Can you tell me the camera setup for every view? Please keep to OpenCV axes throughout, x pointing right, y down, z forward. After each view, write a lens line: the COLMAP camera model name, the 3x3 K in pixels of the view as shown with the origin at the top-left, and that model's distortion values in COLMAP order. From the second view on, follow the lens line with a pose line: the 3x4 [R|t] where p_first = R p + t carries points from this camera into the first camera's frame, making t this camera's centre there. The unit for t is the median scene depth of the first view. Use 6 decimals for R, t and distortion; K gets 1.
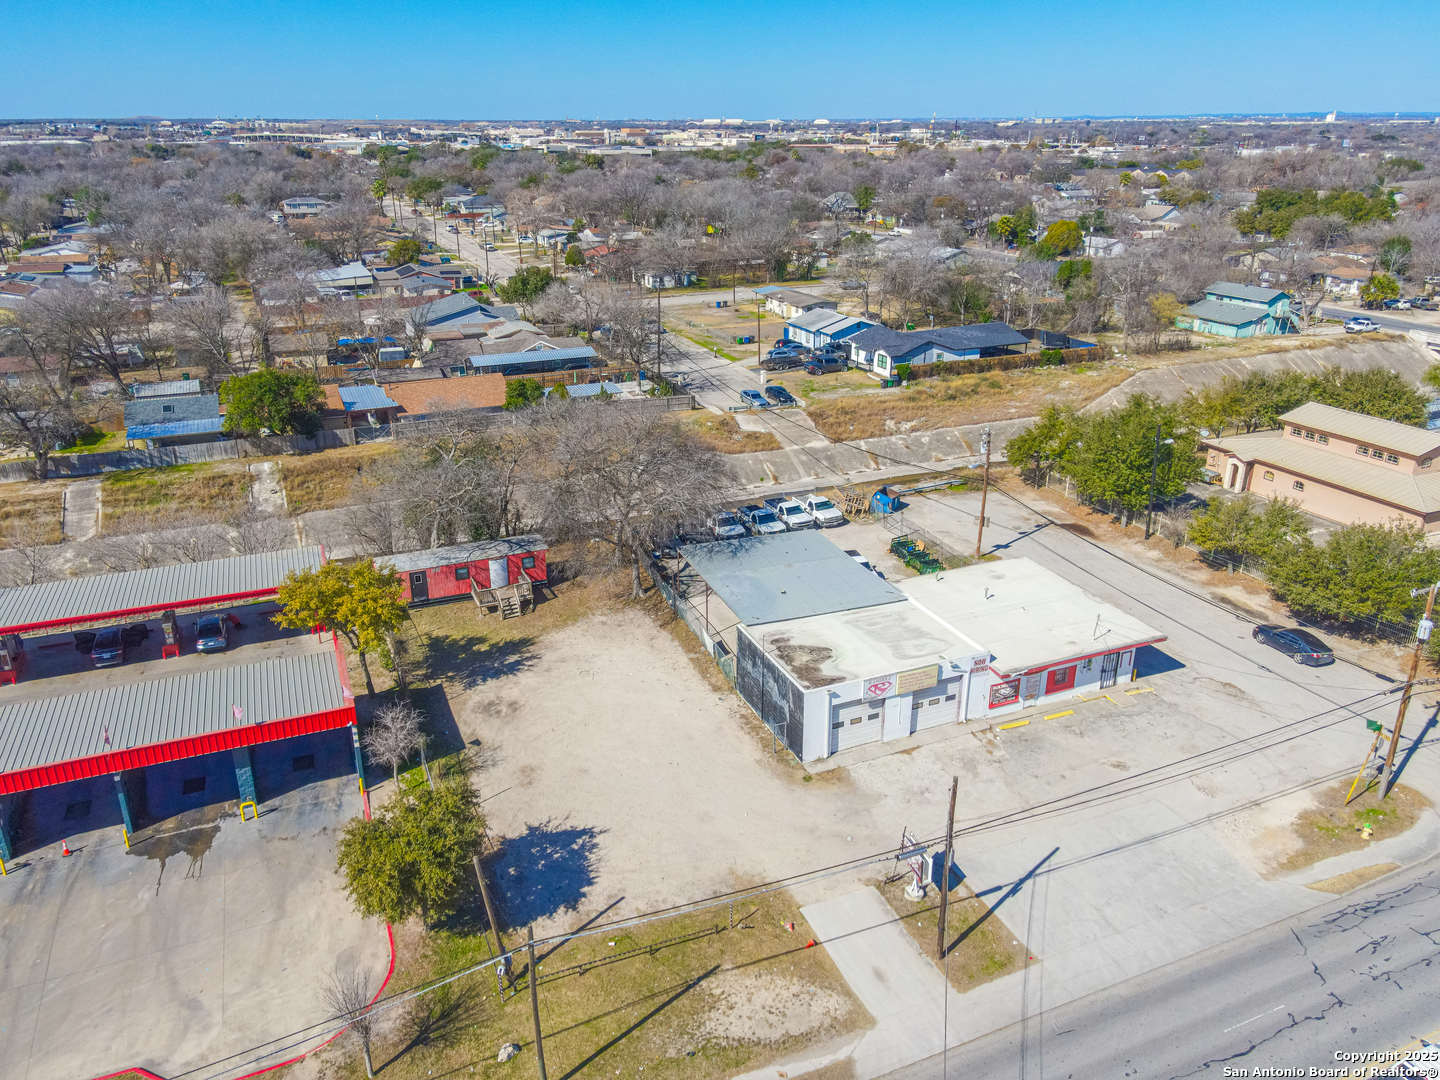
lens RADIAL K [[1050.6, 0, 710.9], [0, 1050.6, 533.1], [0, 0, 1]] dist [0.008366, 0.025519]
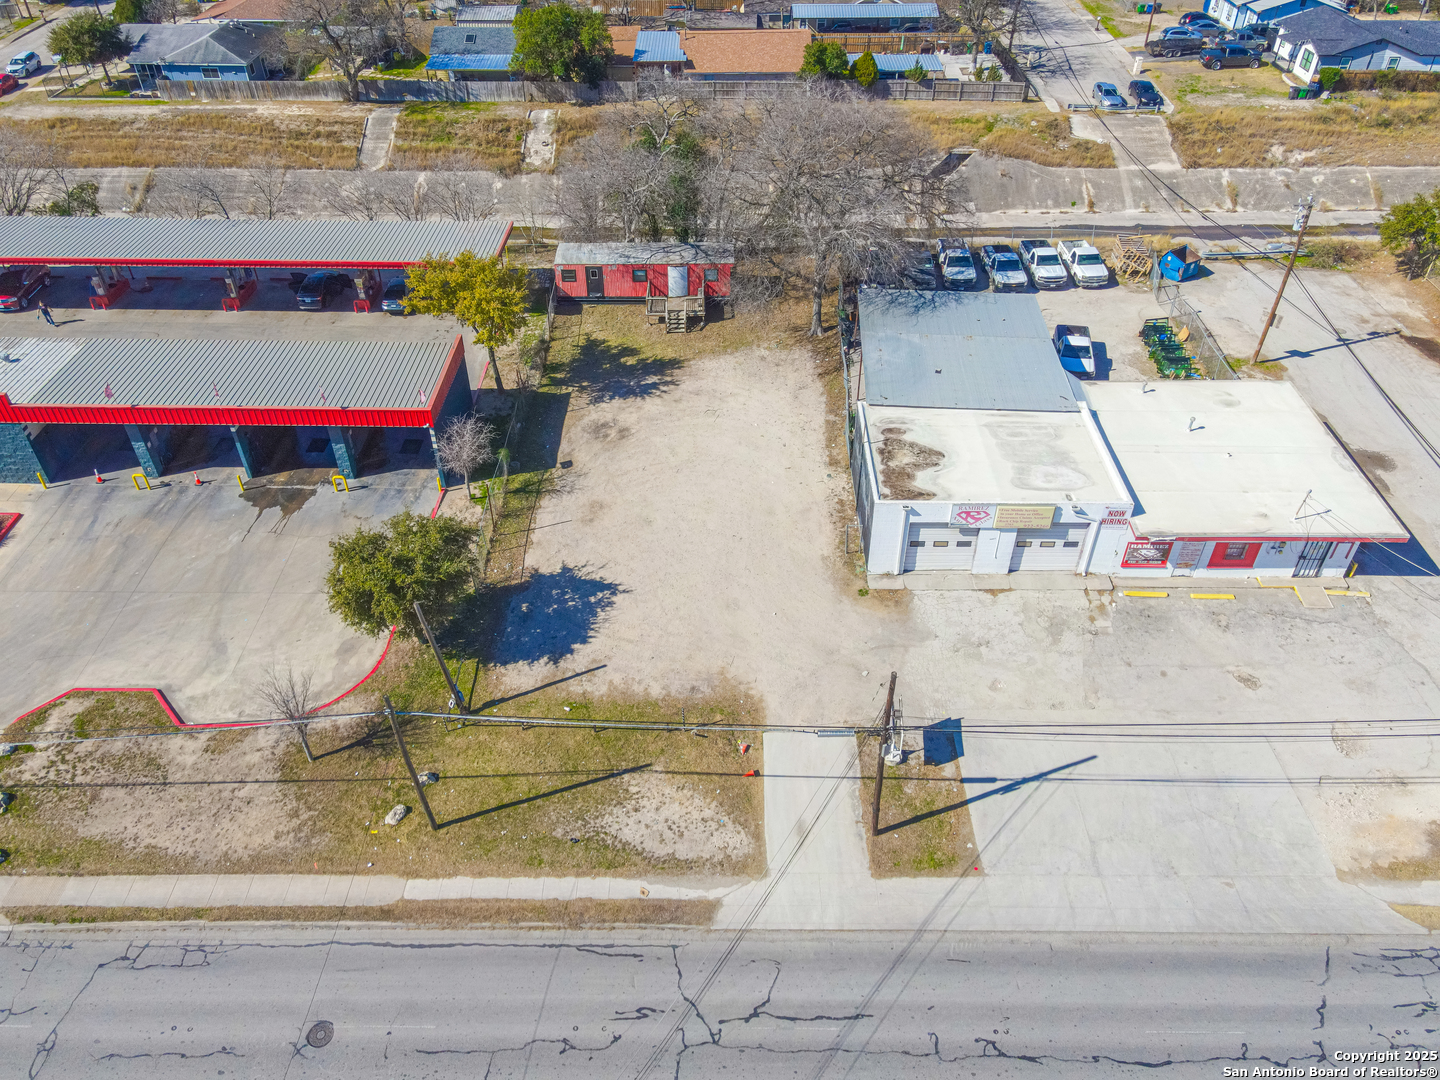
lens RADIAL K [[1050.6, 0, 710.9], [0, 1050.6, 533.1], [0, 0, 1]] dist [0.008366, 0.025519]
pose [[0.915138, 0.253520, -0.313449, 0.181070], [-0.143918, 0.931731, 0.333413, -0.071477], [0.376577, -0.260008, 0.889149, 0.121908]]
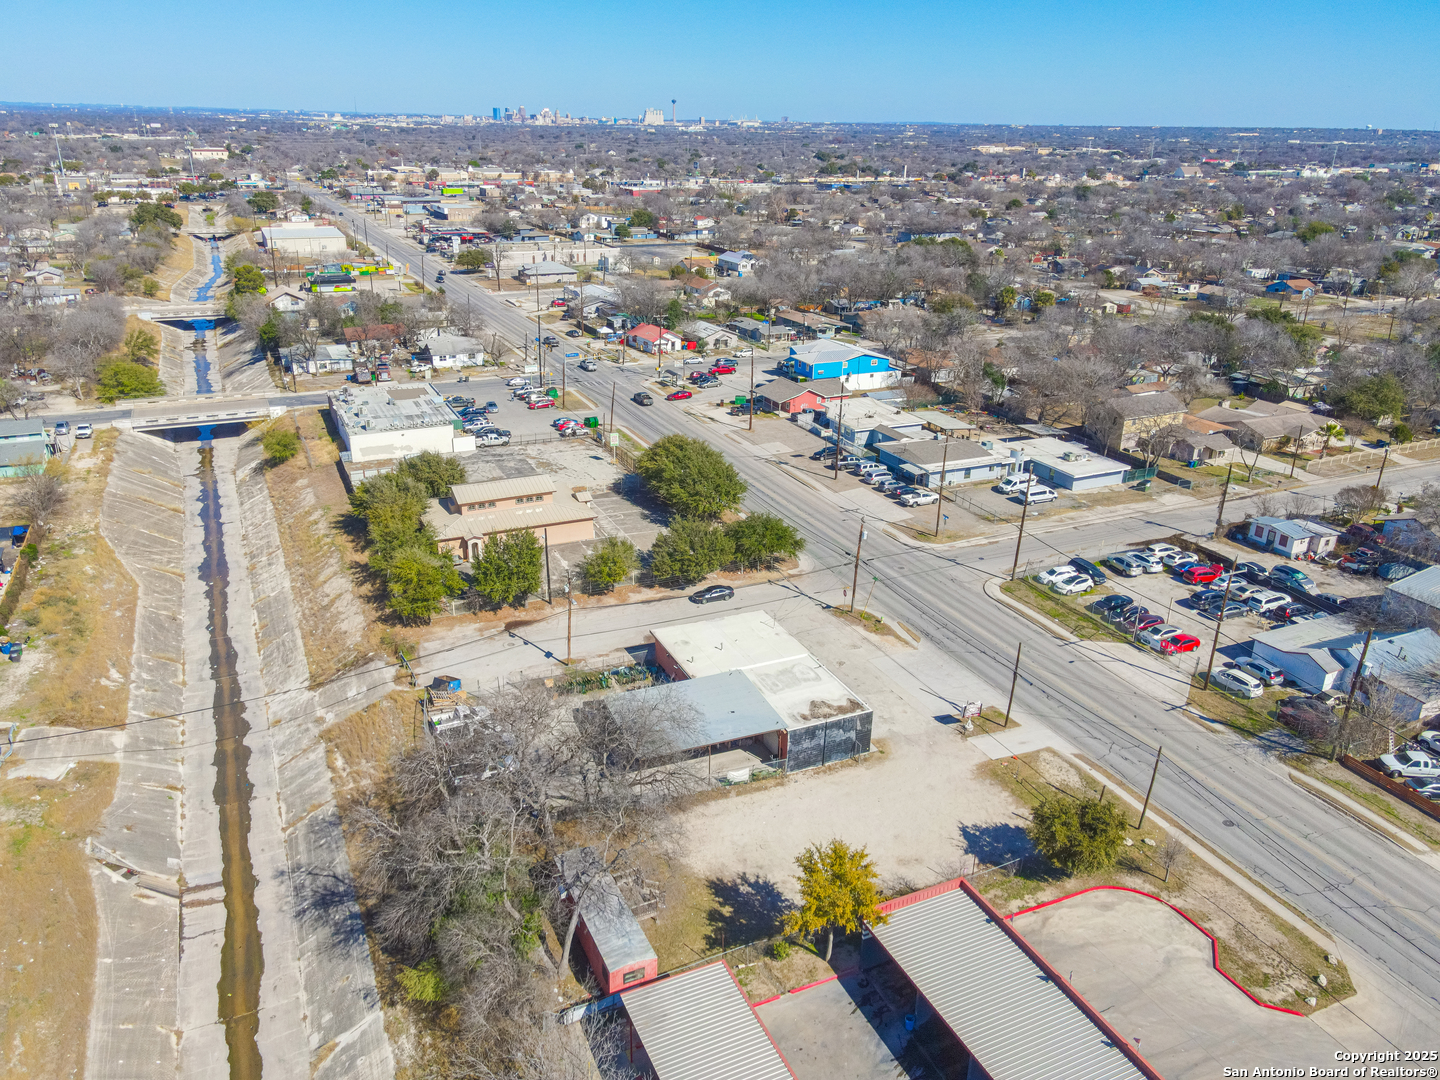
lens RADIAL K [[1050.6, 0, 708.7], [0, 1050.6, 537.2], [0, 0, 1]] dist [-0.000309, 0.045249]
pose [[-0.027299, -0.368389, 0.929271, -1.025065], [0.351559, 0.866692, 0.353908, -0.583924], [-0.935768, 0.336355, 0.105851, 0.722049]]
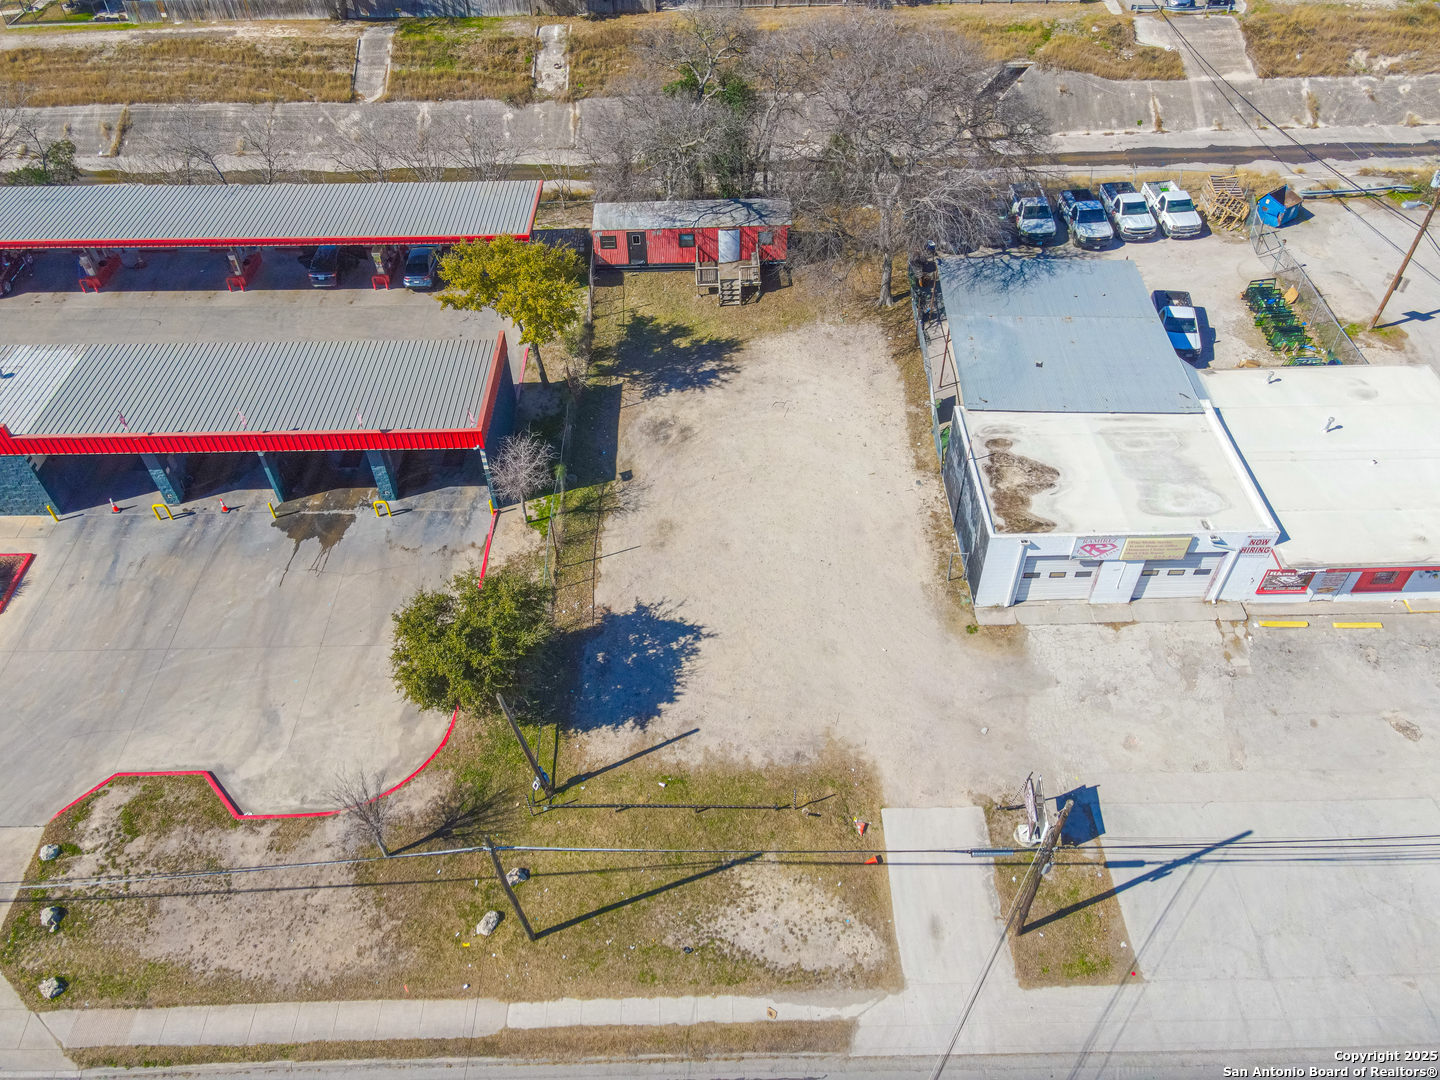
lens RADIAL K [[1050.6, 0, 710.9], [0, 1050.6, 533.1], [0, 0, 1]] dist [0.008366, 0.025519]
pose [[0.923780, 0.261500, -0.279729, 0.085228], [-0.123080, 0.894514, 0.429762, -0.120477], [0.362604, -0.362577, 0.858520, 0.186503]]
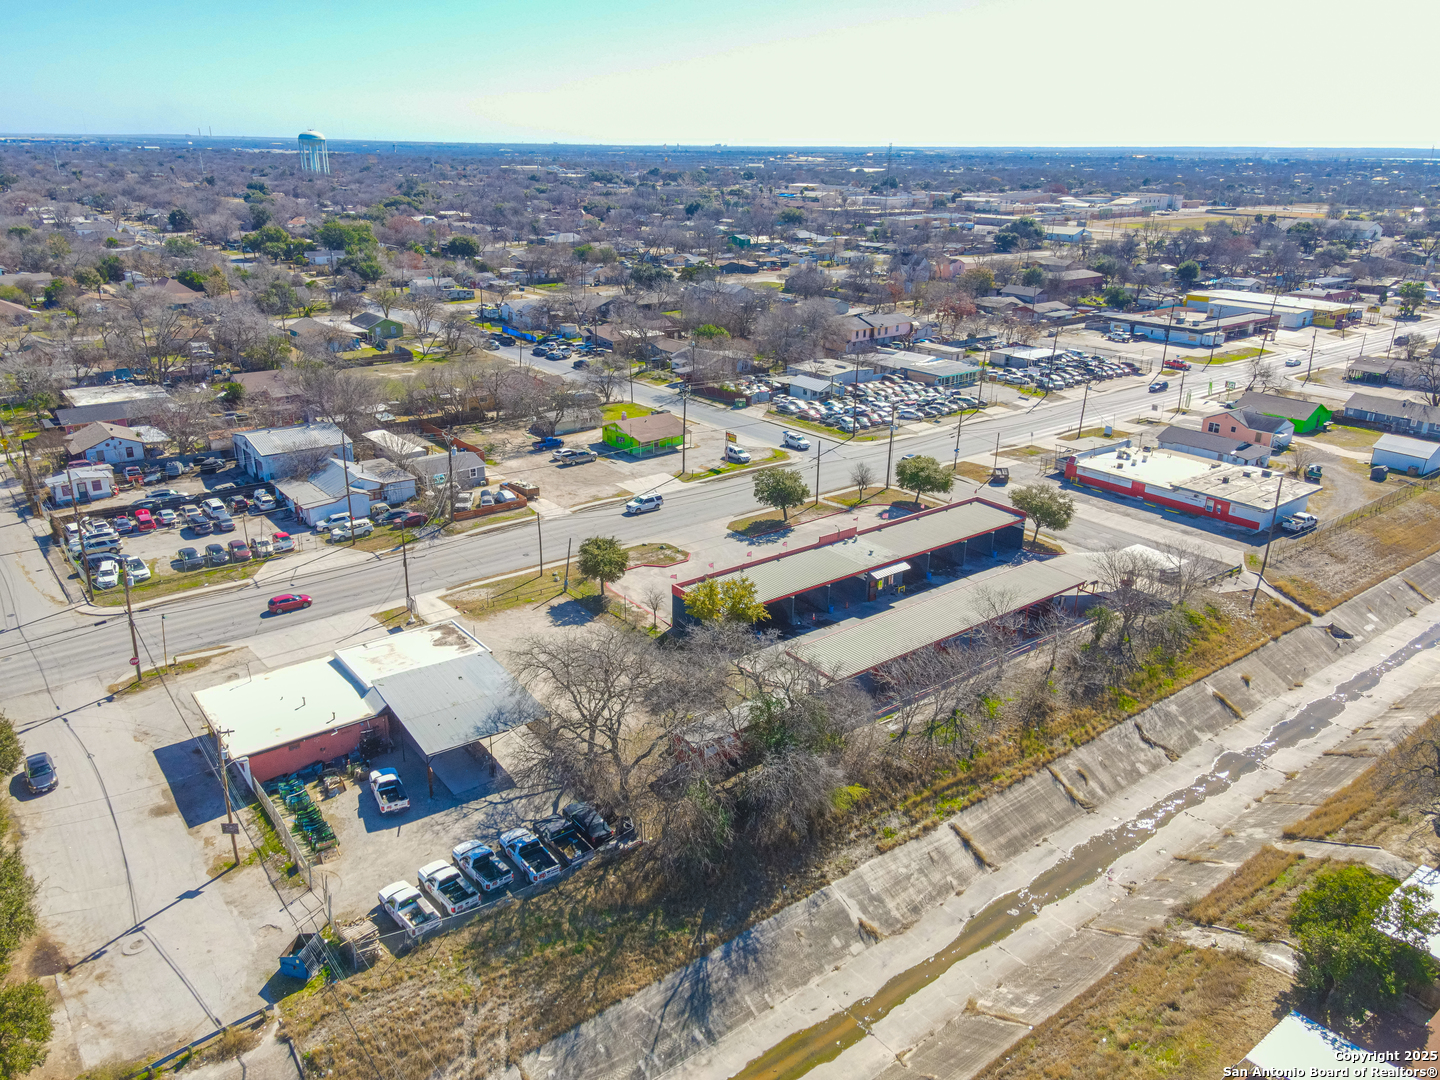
lens RADIAL K [[1056.3, 0, 708.2], [0, 1056.3, 521.4], [0, 0, 1]] dist [0.001356, 0.036184]
pose [[-0.966541, 0.079934, -0.243741, 0.068963], [-0.100702, 0.755680, 0.647152, -0.932462], [0.235920, 0.650044, -0.722346, 1.754015]]
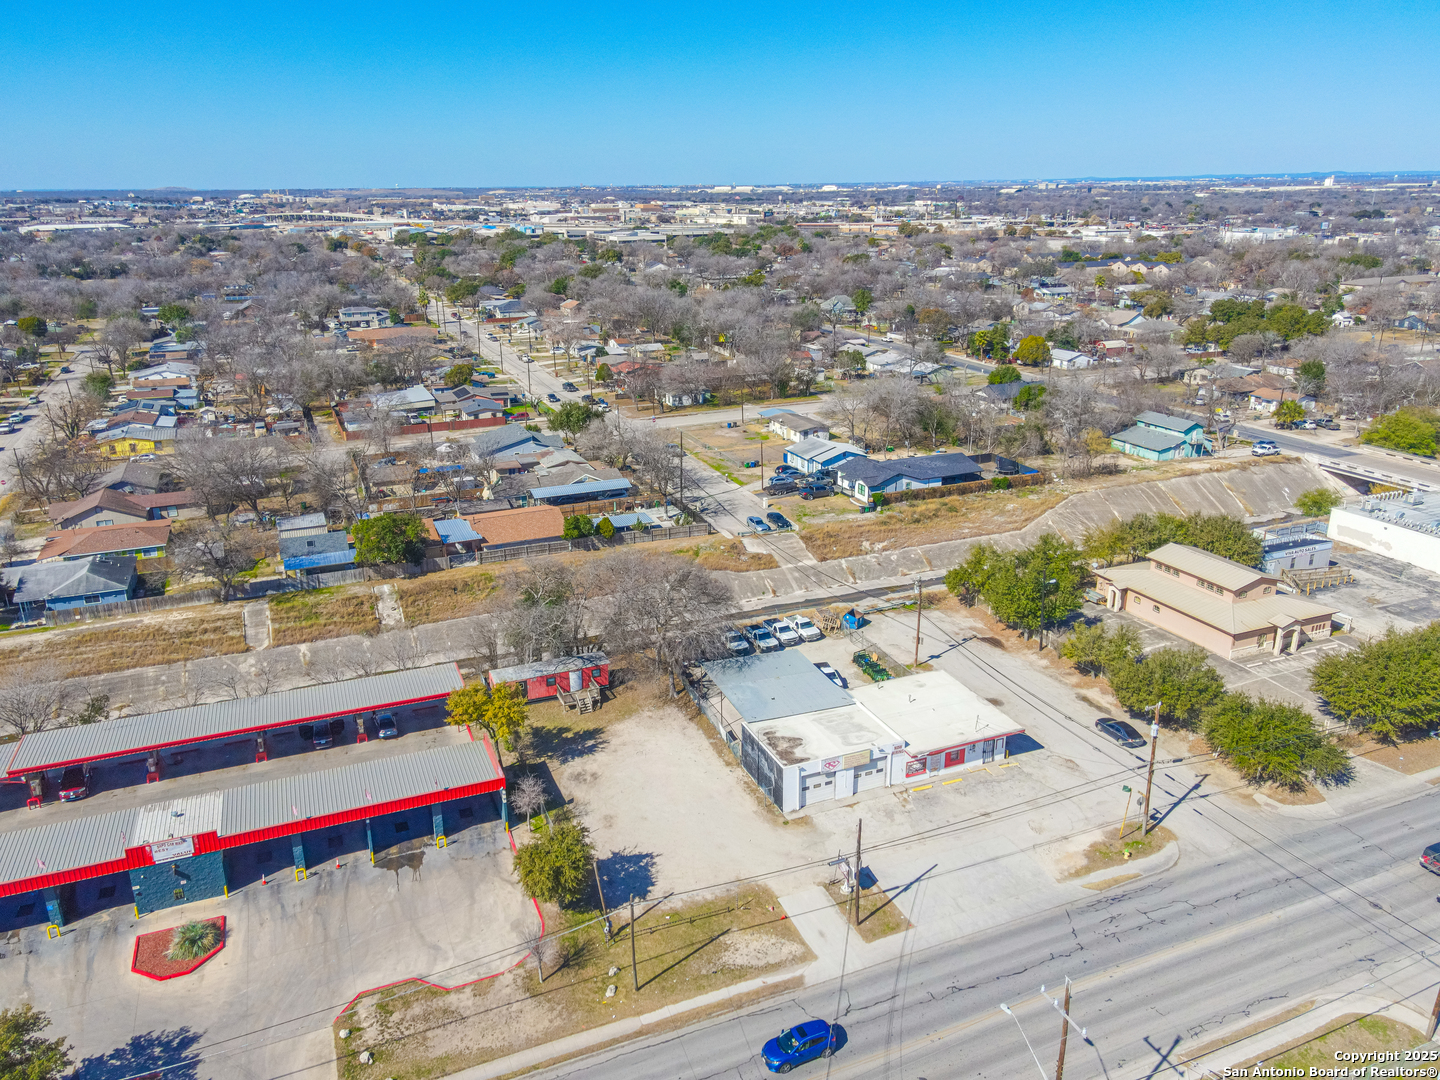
lens RADIAL K [[1050.6, 0, 708.7], [0, 1050.6, 537.2], [0, 0, 1]] dist [-0.000309, 0.045249]
pose [[0.999897, -0.004111, -0.013774, -0.000374], [0.003417, 0.998743, -0.050008, -0.087558], [0.013963, 0.049956, 0.998654, -0.449931]]
